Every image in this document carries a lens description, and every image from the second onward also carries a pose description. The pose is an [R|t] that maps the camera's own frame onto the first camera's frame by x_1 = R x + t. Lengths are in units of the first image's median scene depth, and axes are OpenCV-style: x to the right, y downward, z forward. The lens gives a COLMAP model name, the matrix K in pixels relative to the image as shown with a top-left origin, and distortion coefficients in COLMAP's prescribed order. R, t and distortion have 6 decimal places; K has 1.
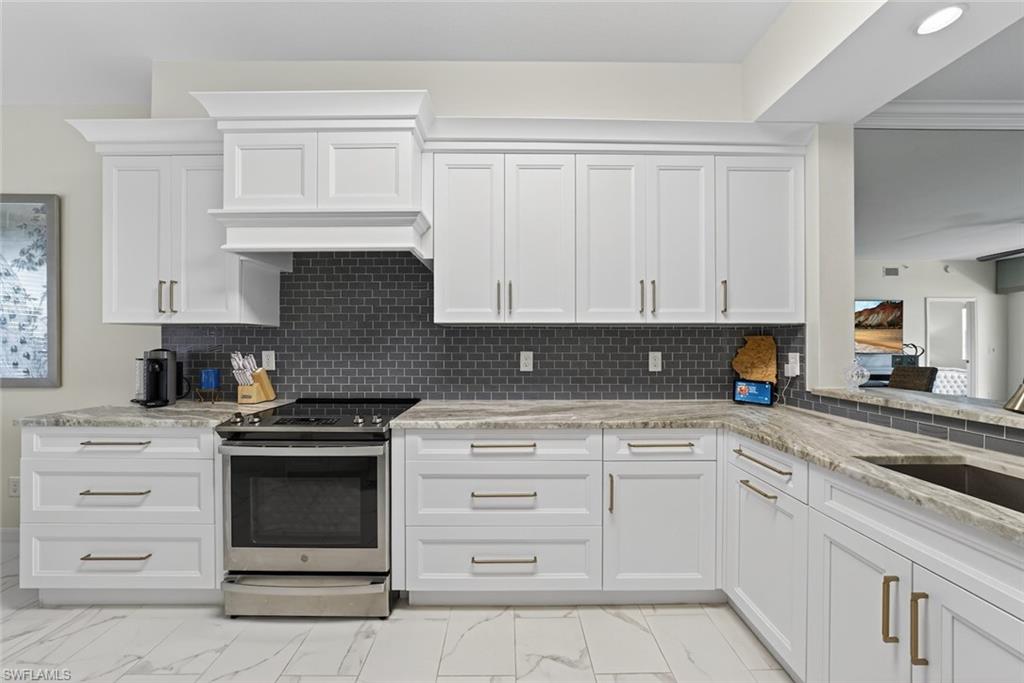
lens RADIAL K [[366.0, 0, 506.4], [0, 366.0, 342.9], [0, 0, 1]] dist [-0.022900, 0.005775]
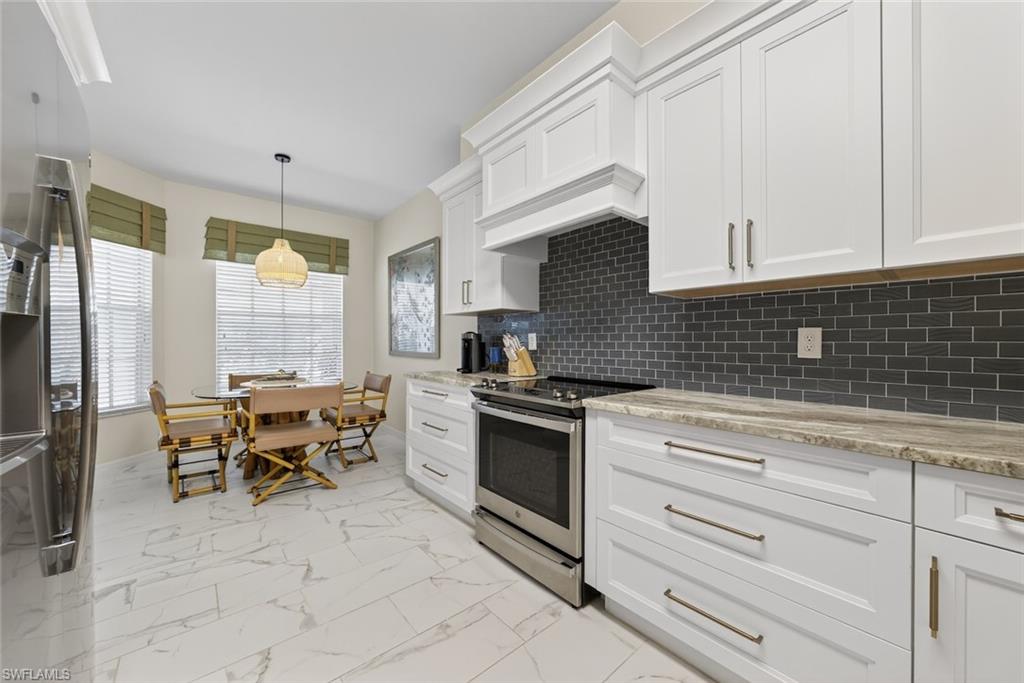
lens RADIAL K [[376.5, 0, 512.0], [0, 376.5, 341.5], [0, 0, 1]] dist [-0.019133, 0.006499]
pose [[0.651708, 0.000957, -0.758470, 0.285425], [-0.002658, 0.999996, -0.001022, 0.067195], [0.758466, 0.002682, 0.651707, 0.229234]]
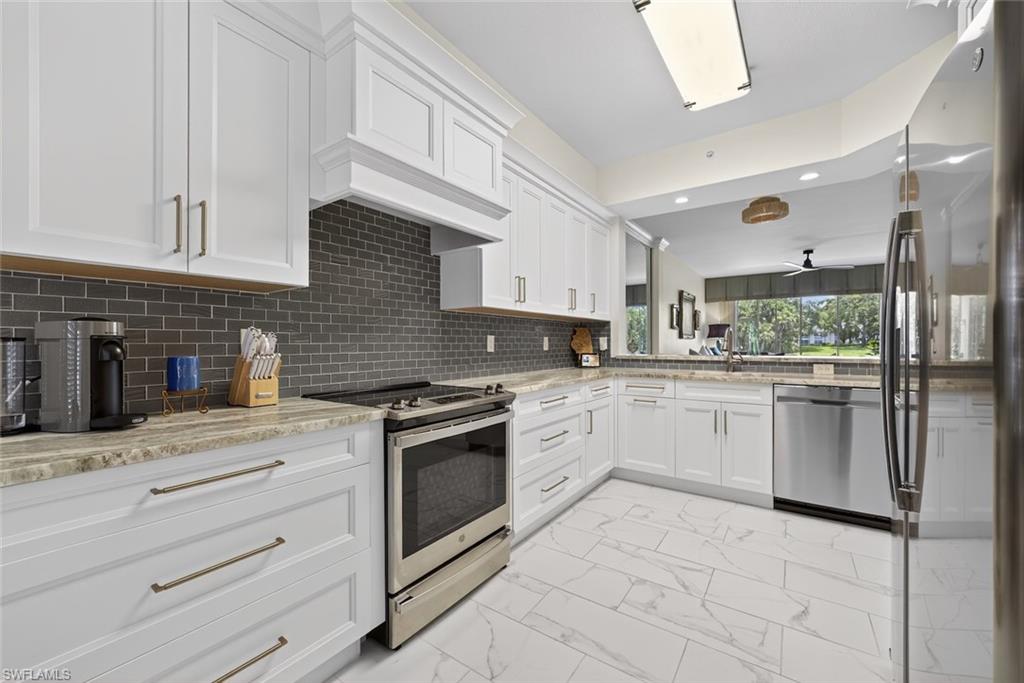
lens RADIAL K [[408.0, 0, 512.0], [0, 408.0, 341.5], [0, 0, 1]] dist [0.011867, 0.000027]
pose [[0.577076, 0.001418, 0.816689, -1.329217], [0.004274, 0.999980, -0.004756, 0.067475], [-0.816679, 0.006235, 0.577058, 0.237801]]
